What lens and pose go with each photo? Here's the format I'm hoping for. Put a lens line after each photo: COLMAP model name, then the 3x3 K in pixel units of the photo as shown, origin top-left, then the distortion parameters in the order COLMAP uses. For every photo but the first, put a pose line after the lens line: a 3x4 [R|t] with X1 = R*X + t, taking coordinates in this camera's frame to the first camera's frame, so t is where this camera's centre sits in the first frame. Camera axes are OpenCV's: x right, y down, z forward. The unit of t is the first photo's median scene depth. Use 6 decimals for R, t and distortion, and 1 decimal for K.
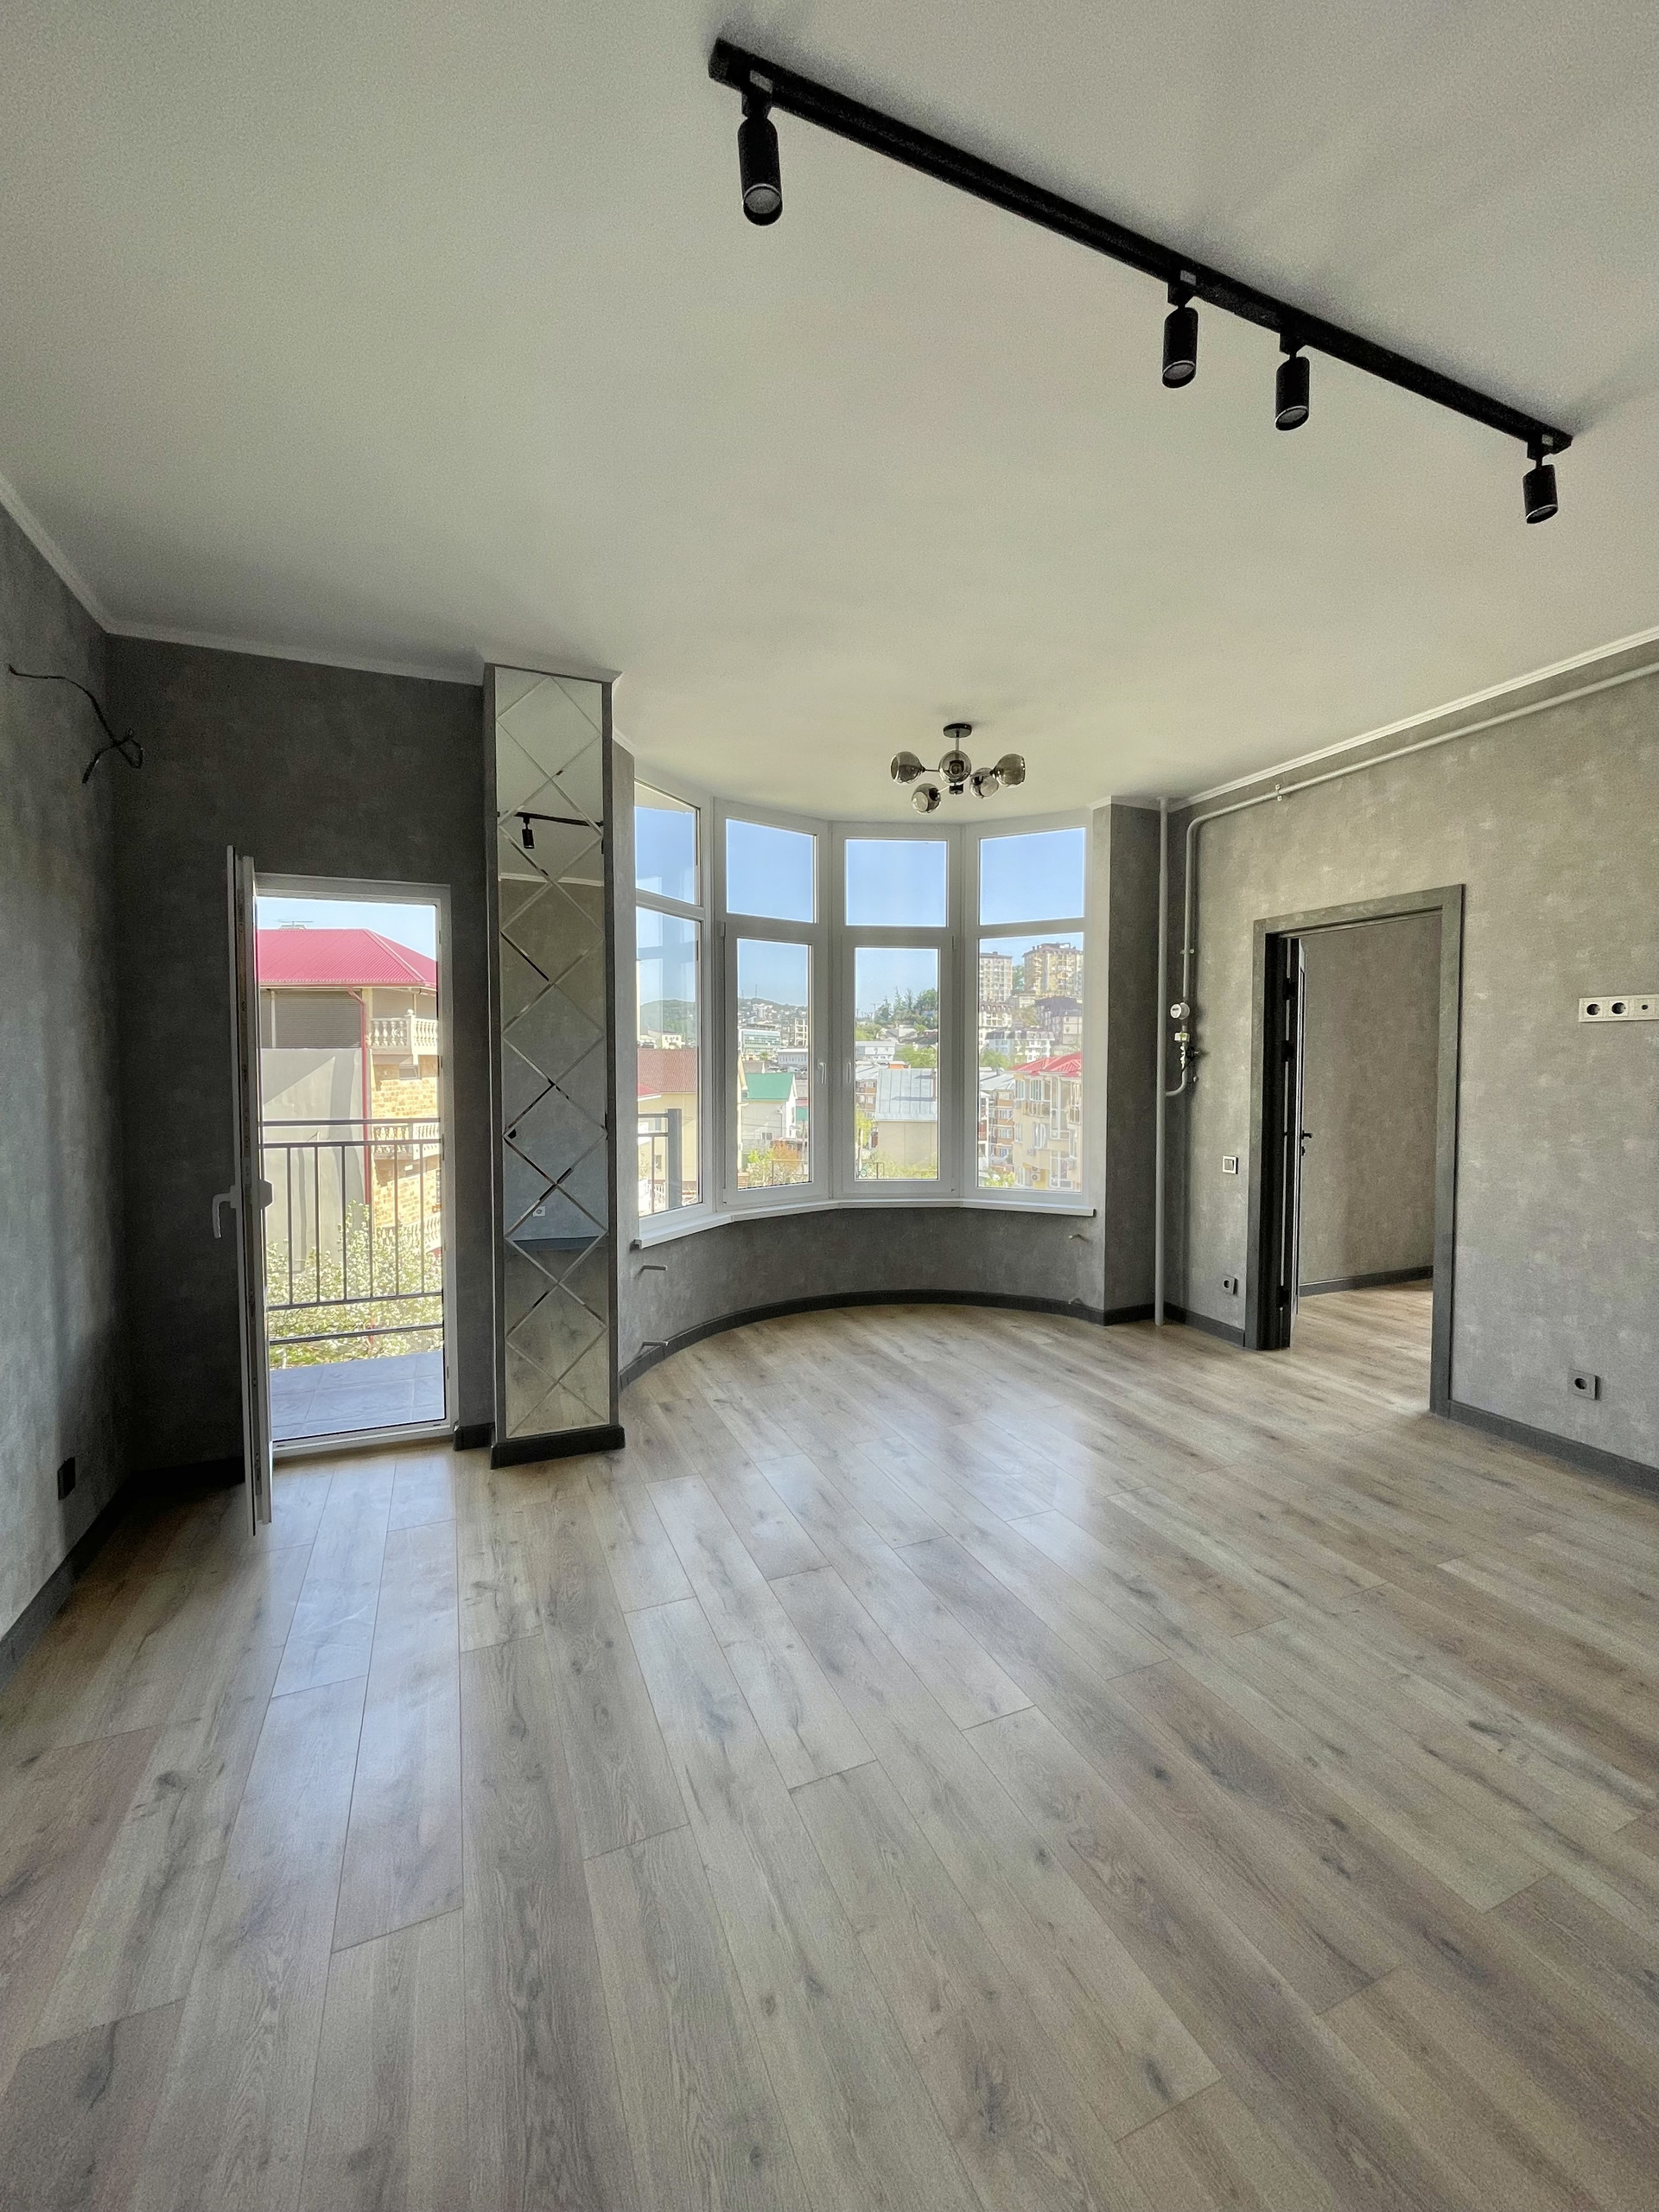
lens RADIAL K [[894.8, 0, 839.5], [0, 894.8, 1102.2], [0, 0, 1]] dist [-0.008359, 0.003373]
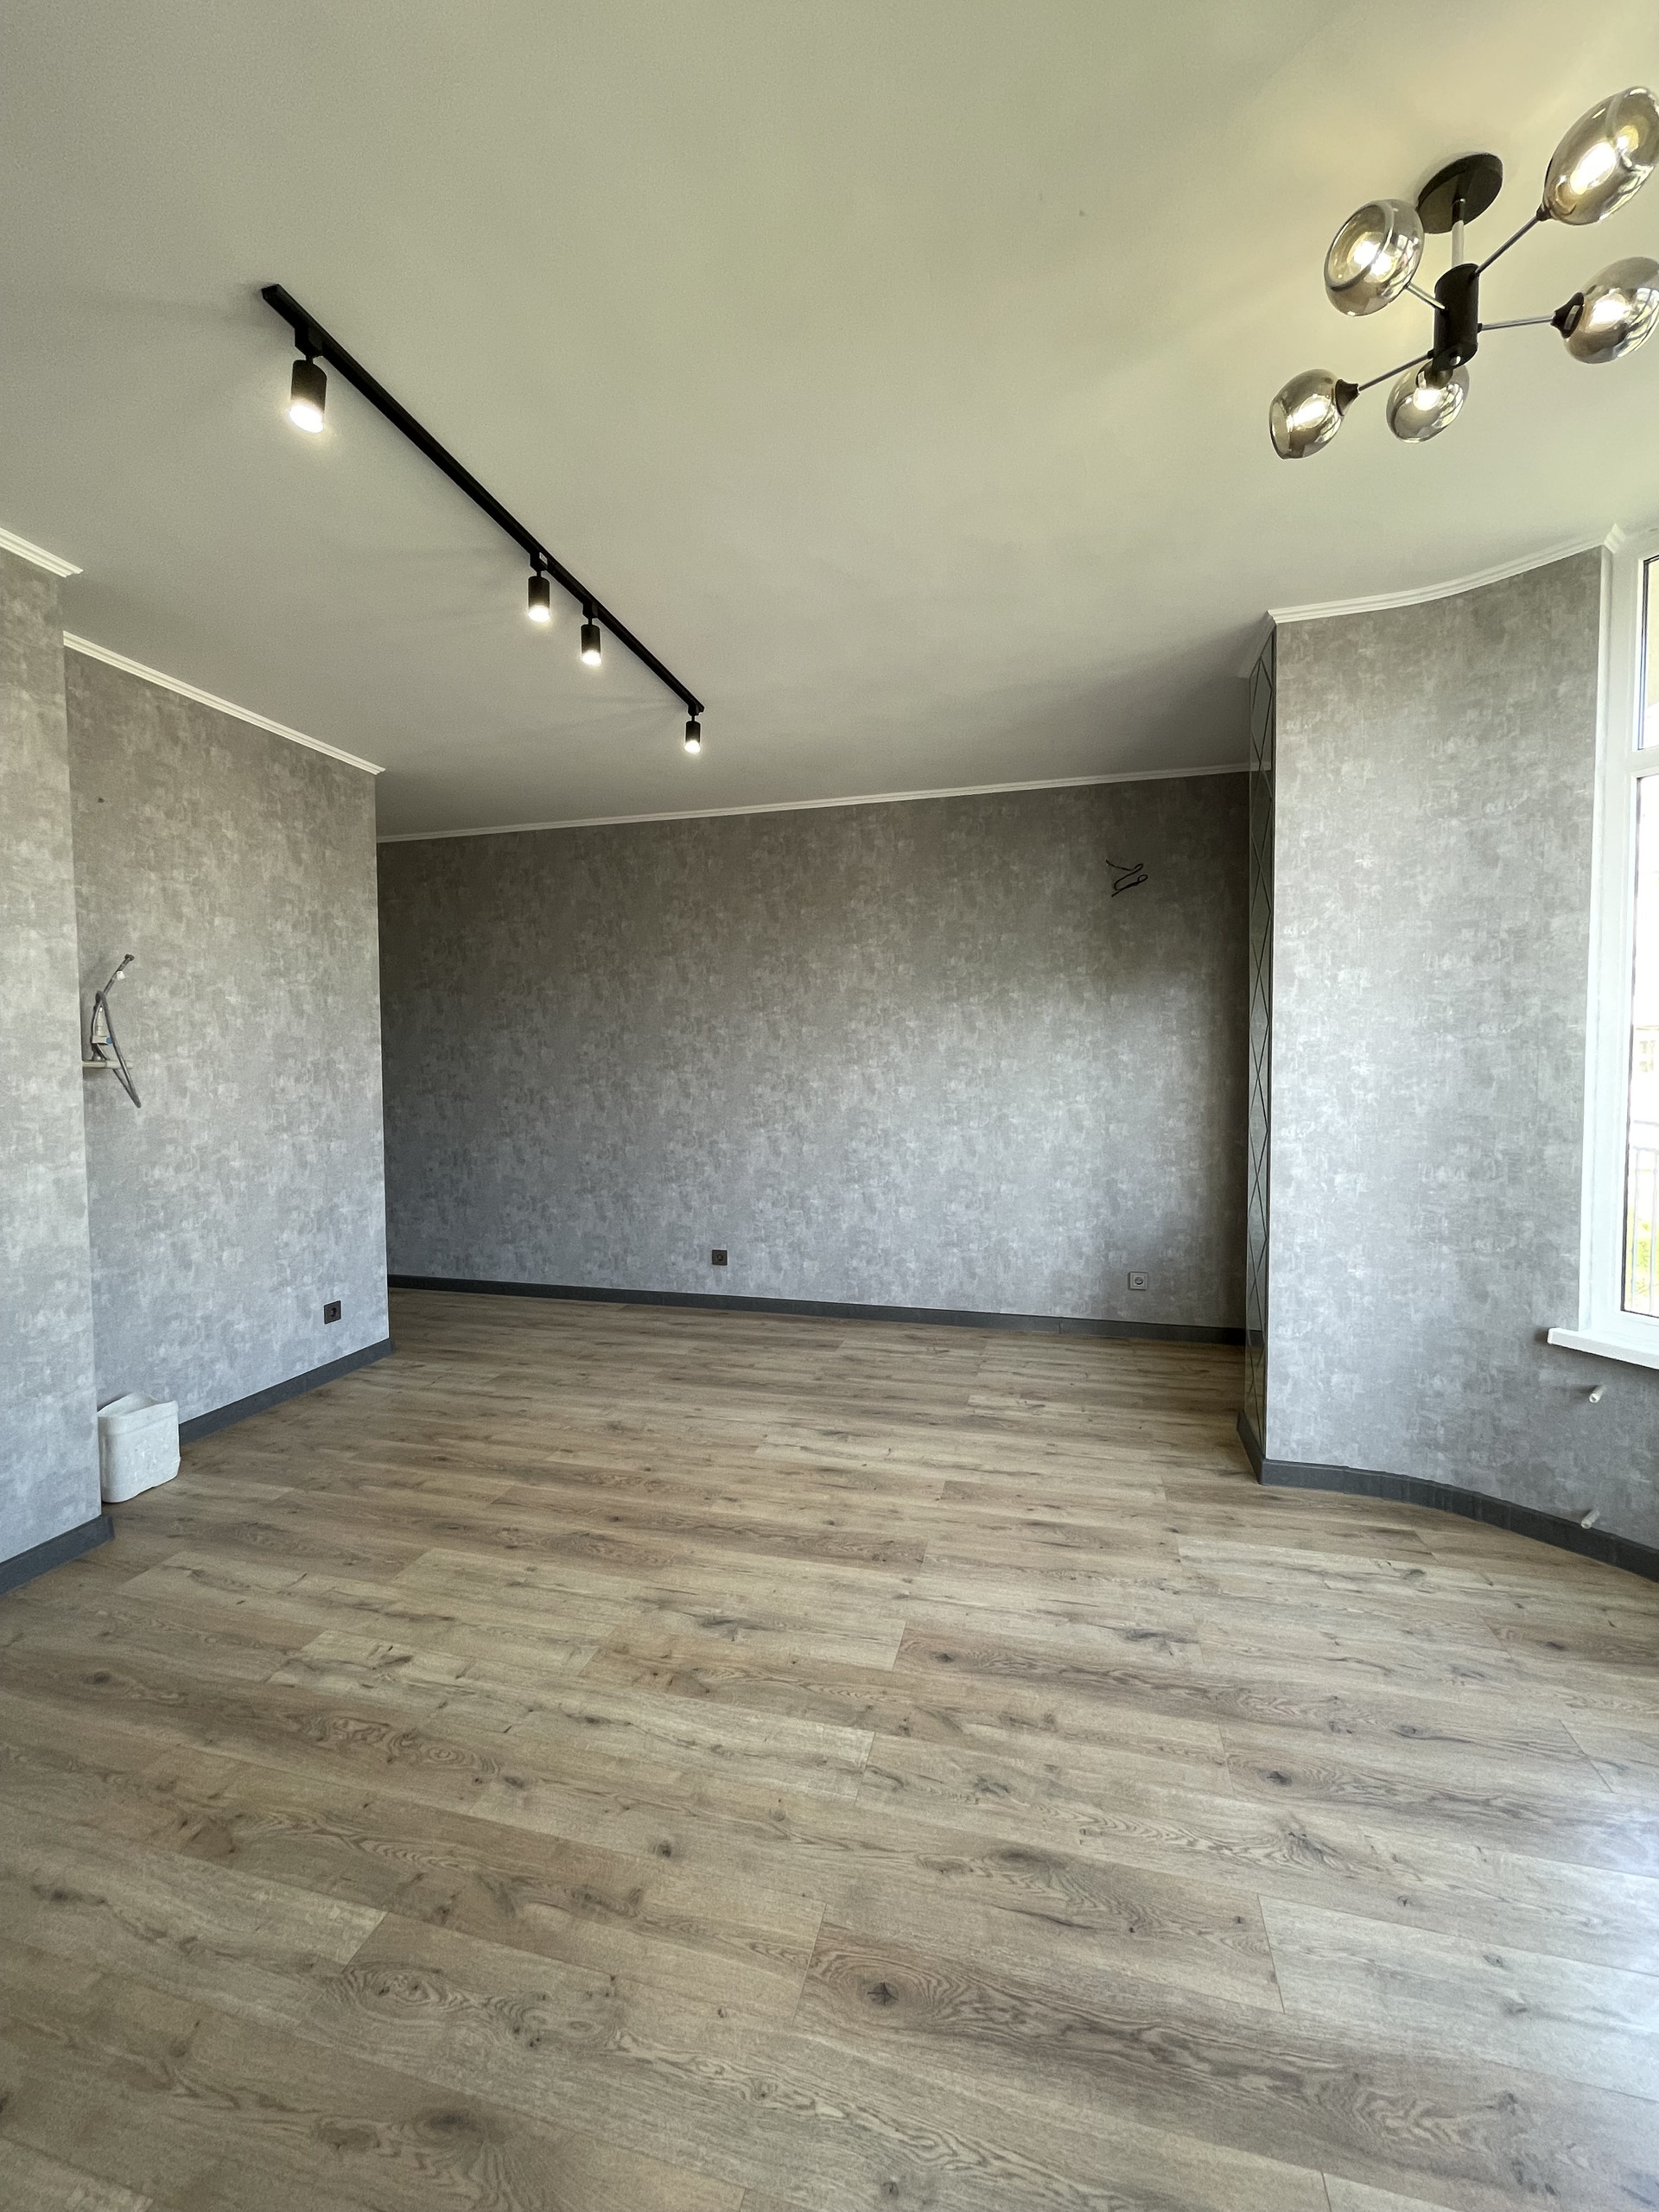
lens RADIAL K [[894.8, 0, 833.4], [0, 894.8, 1126.9], [0, 0, 1]] dist [-0.008359, 0.003373]
pose [[-0.622354, 0.062728, -0.780218, 0.523241], [-0.027508, 0.994415, 0.101892, -0.036716], [0.782252, 0.084875, -0.617153, 0.887796]]
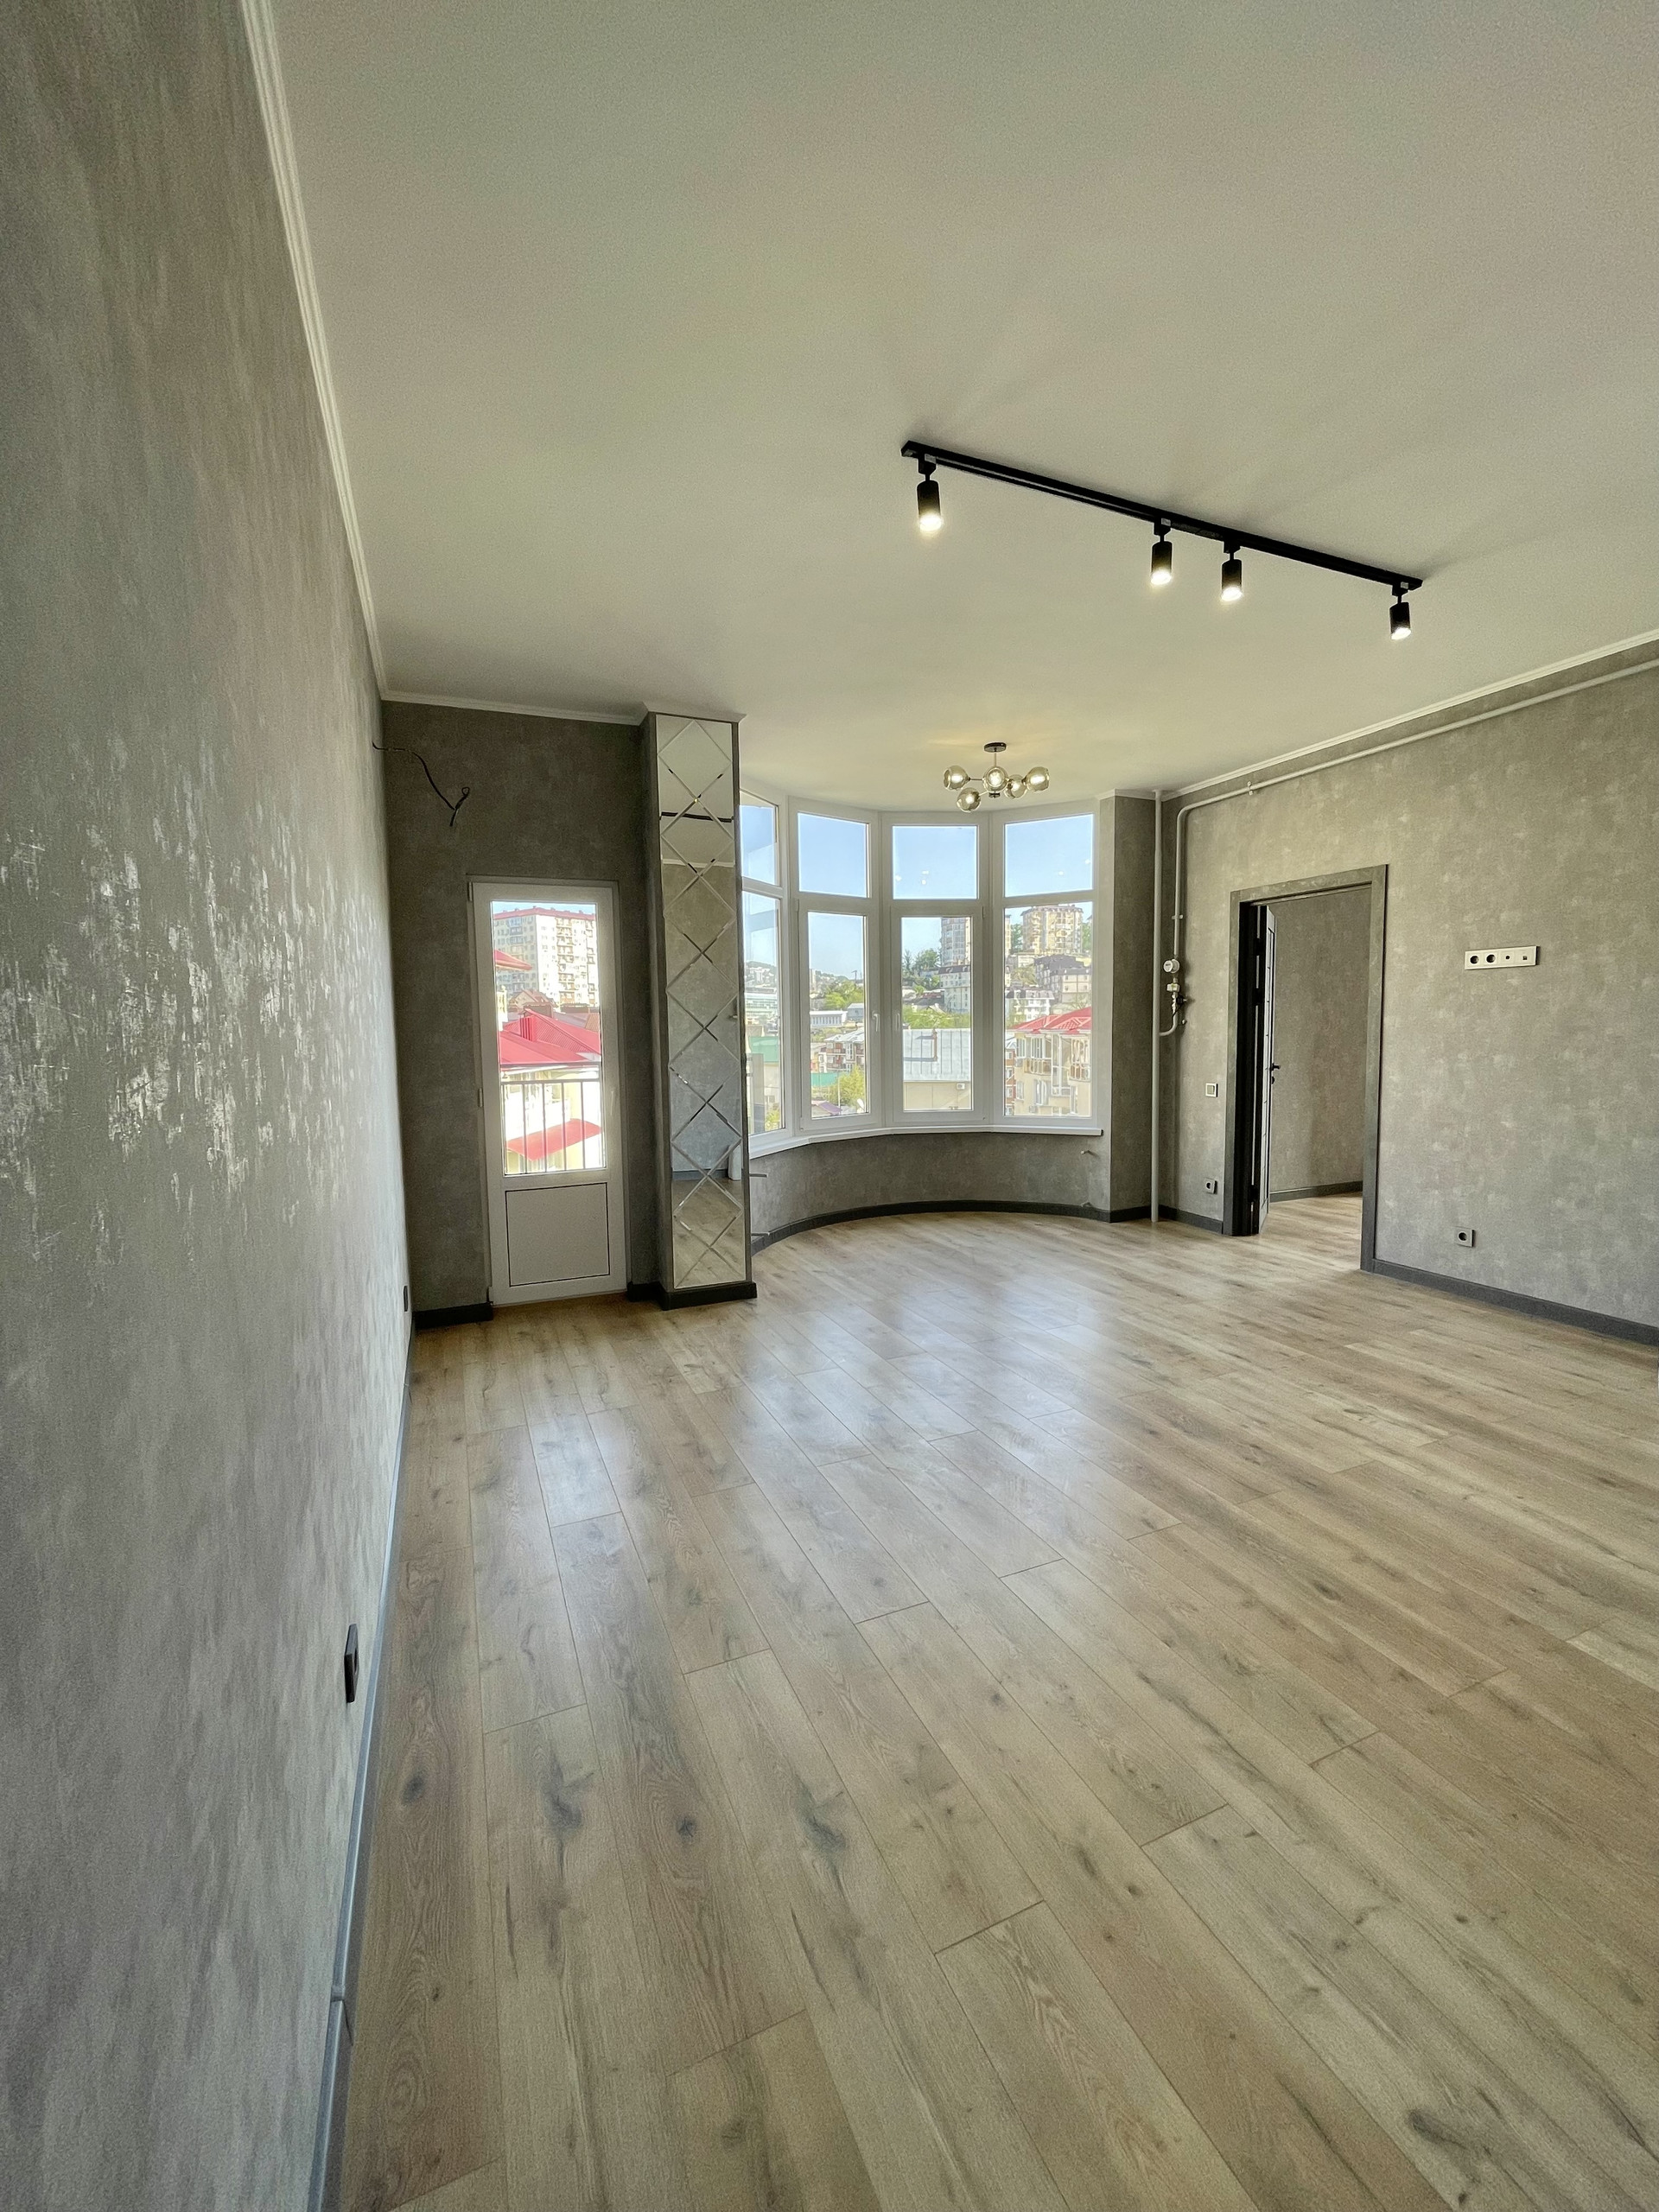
lens RADIAL K [[894.8, 0, 841.6], [0, 894.8, 1101.4], [0, 0, 1]] dist [-0.008359, 0.003373]
pose [[0.999868, -0.016060, 0.002333, -0.083305], [0.015951, 0.999030, 0.041037, 0.027855], [-0.002990, -0.040994, 0.999155, -0.249656]]
